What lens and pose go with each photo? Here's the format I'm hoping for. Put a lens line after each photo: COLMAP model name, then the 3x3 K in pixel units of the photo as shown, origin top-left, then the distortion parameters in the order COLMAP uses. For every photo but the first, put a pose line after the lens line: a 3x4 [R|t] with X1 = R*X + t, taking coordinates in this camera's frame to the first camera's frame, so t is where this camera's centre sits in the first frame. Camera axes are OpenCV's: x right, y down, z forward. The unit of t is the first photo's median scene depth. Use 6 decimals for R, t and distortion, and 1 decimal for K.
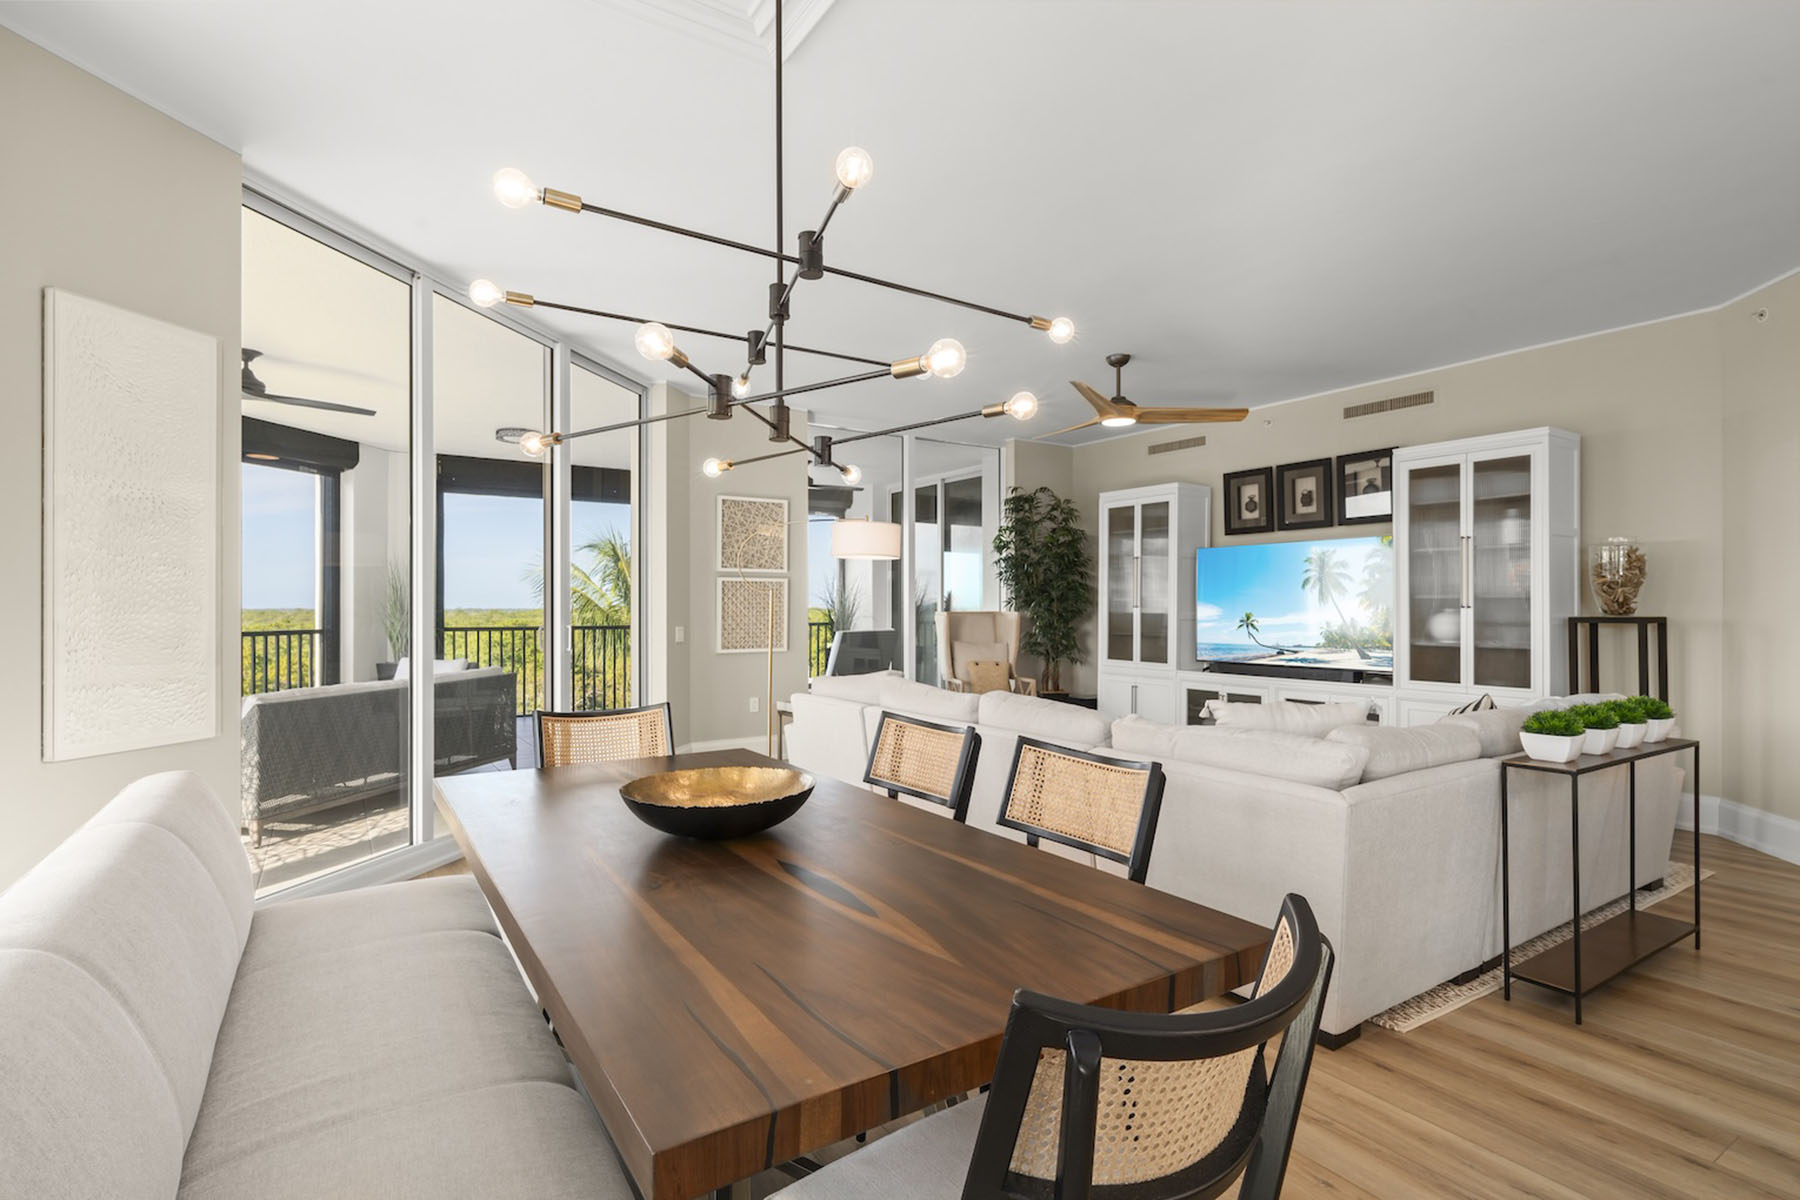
lens RADIAL K [[868.0, 0, 900.0], [0, 868.0, 600.0], [0, 0, 1]] dist [0.000885, -0.000069]
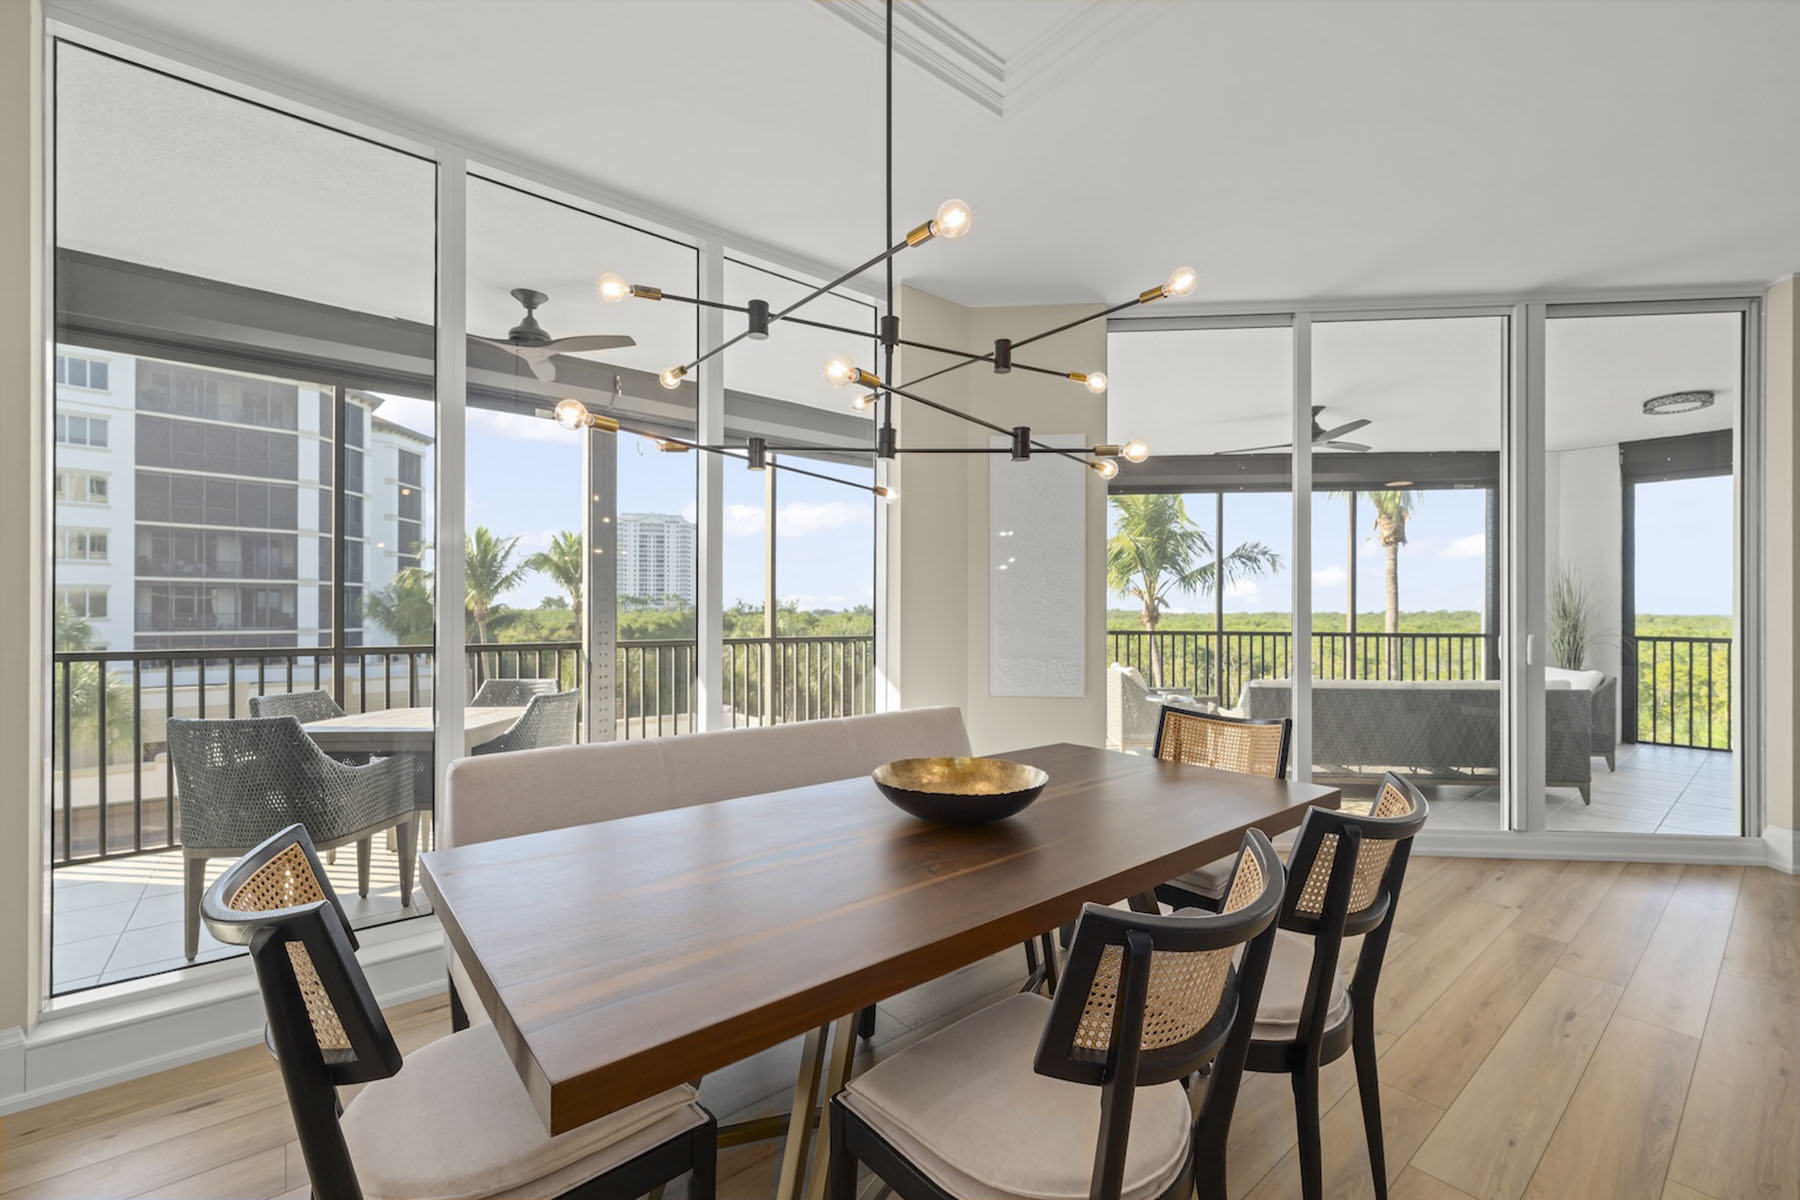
lens RADIAL K [[748.8, 0, 900.0], [0, 748.8, 600.0], [0, 0, 1]] dist [-0.001499, 0.000124]
pose [[0.114664, -0.014778, -0.993294, 0.248872], [0.004852, 0.999886, -0.014316, 0.002888], [0.993392, -0.003178, 0.114723, 0.280833]]
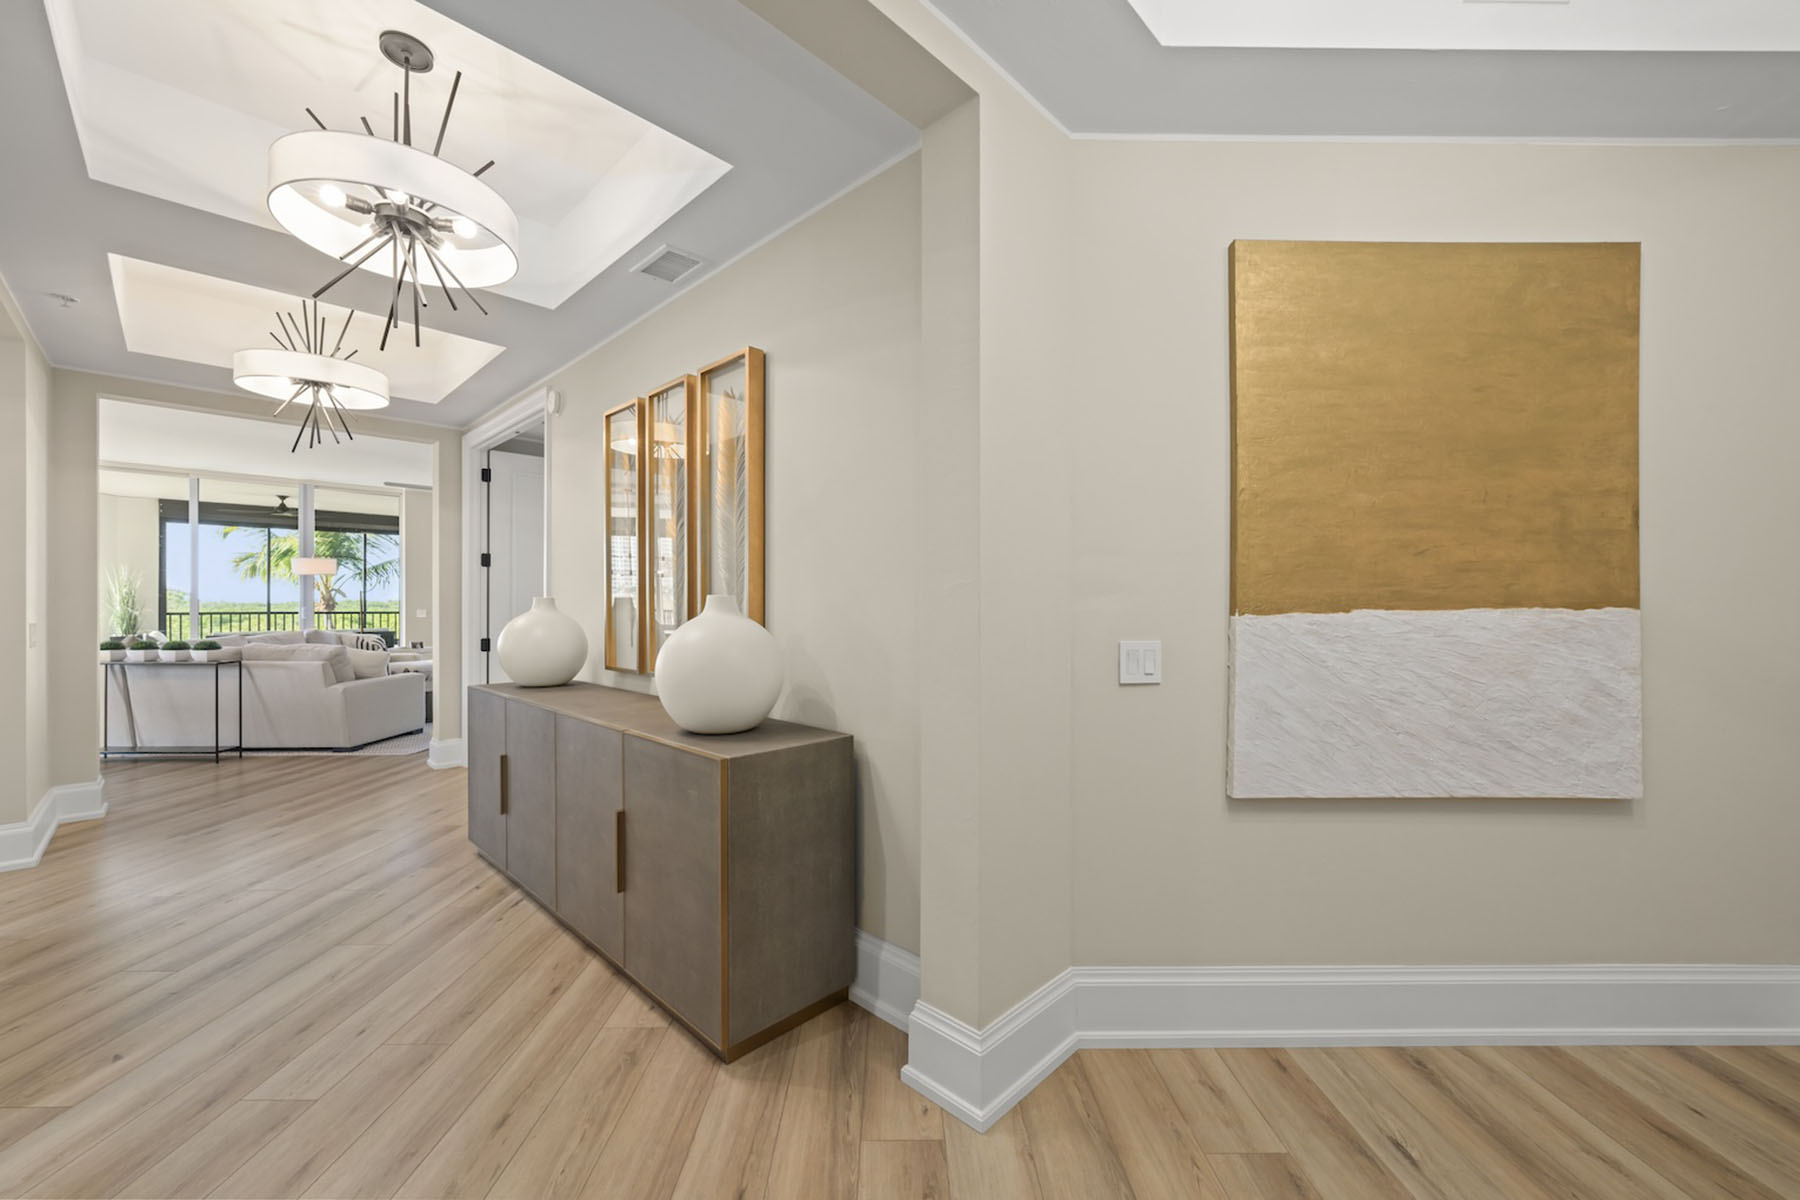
lens RADIAL K [[702.0, 0, 900.0], [0, 702.0, 600.0], [0, 0, 1]] dist [-0.000283, -0.000129]
pose [[0.842670, -0.001394, -0.538429, 1.788120], [0.003470, 0.999990, 0.002842, 0.008888], [0.538420, -0.004263, 0.842666, 0.262280]]
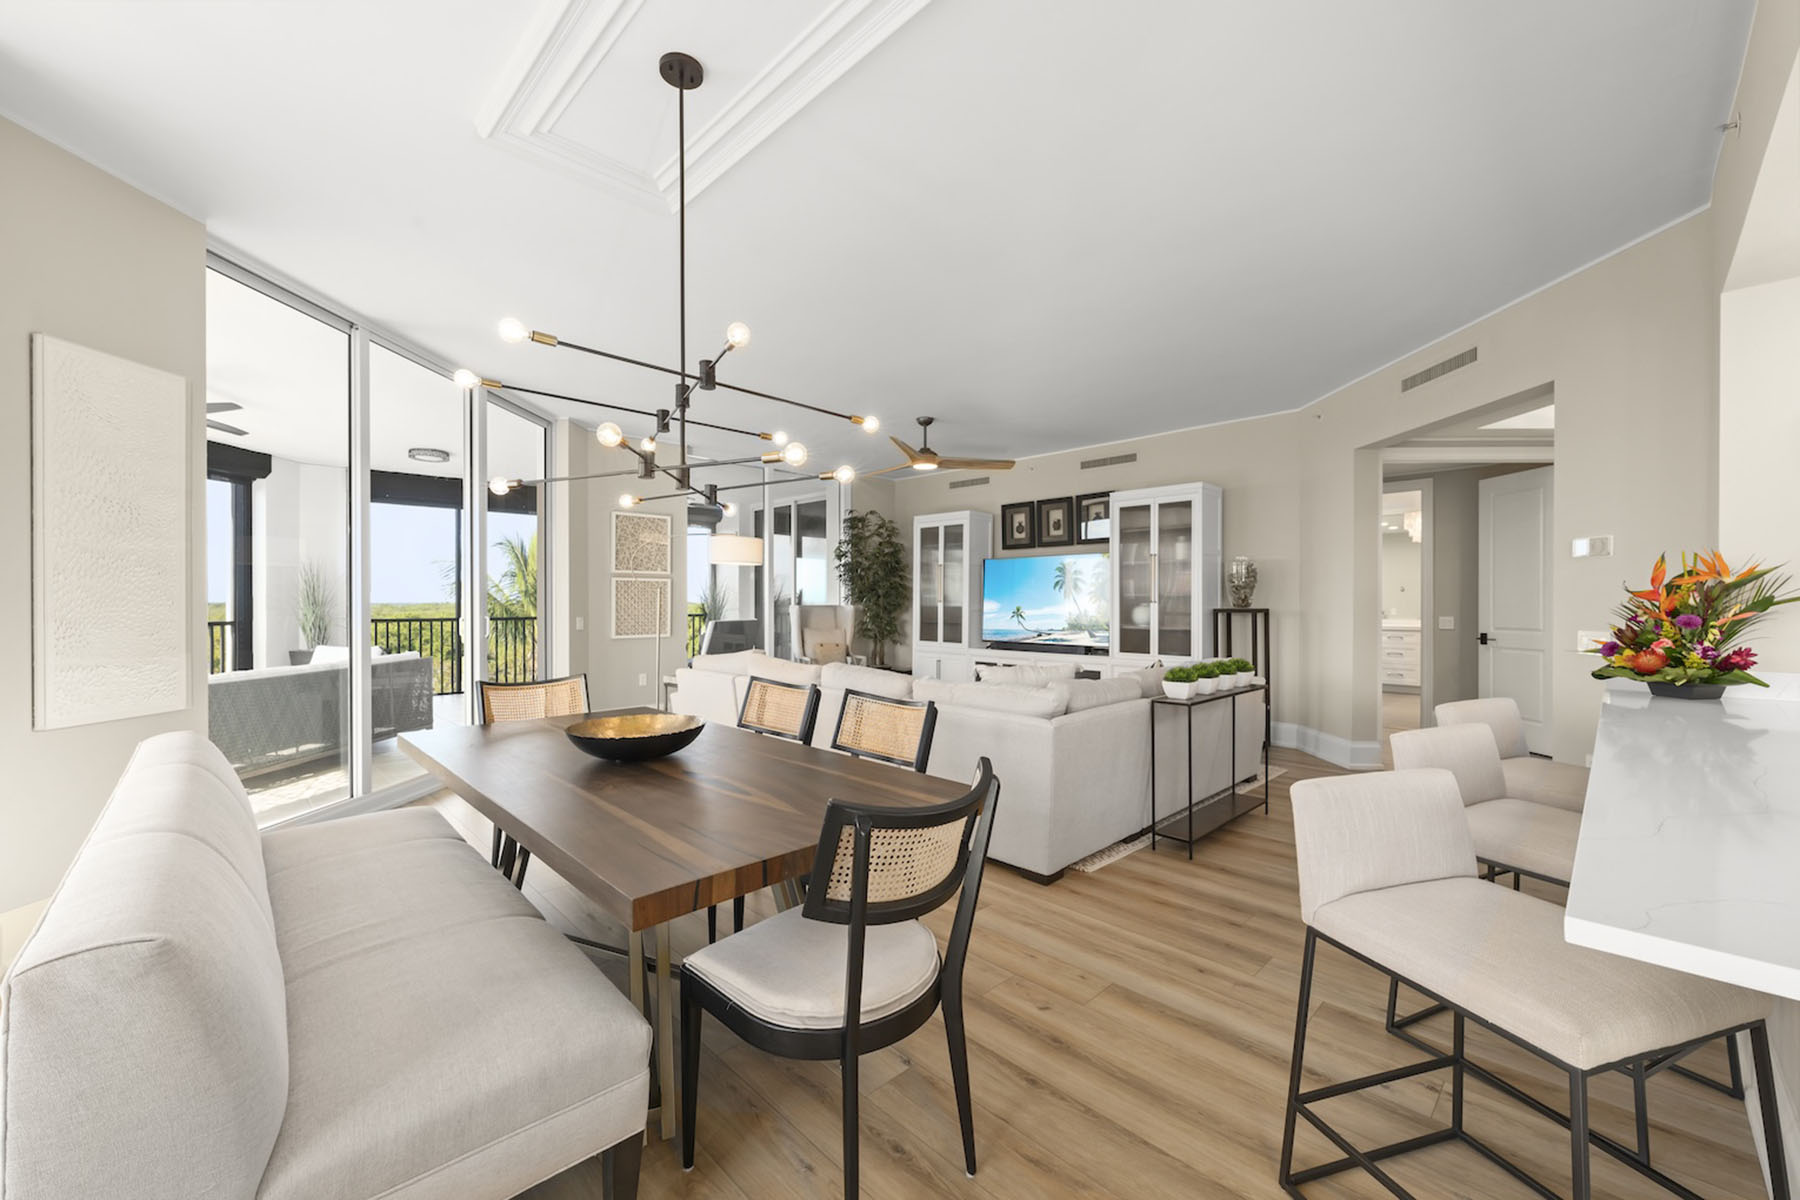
lens RADIAL K [[702.0, 0, 900.0], [0, 702.0, 600.0], [0, 0, 1]] dist [-0.000283, -0.000129]
pose [[0.980756, 0.001228, 0.195235, -0.002681], [-0.002351, 0.999982, 0.005520, -0.000782], [-0.195225, -0.005873, 0.980741, -0.078631]]
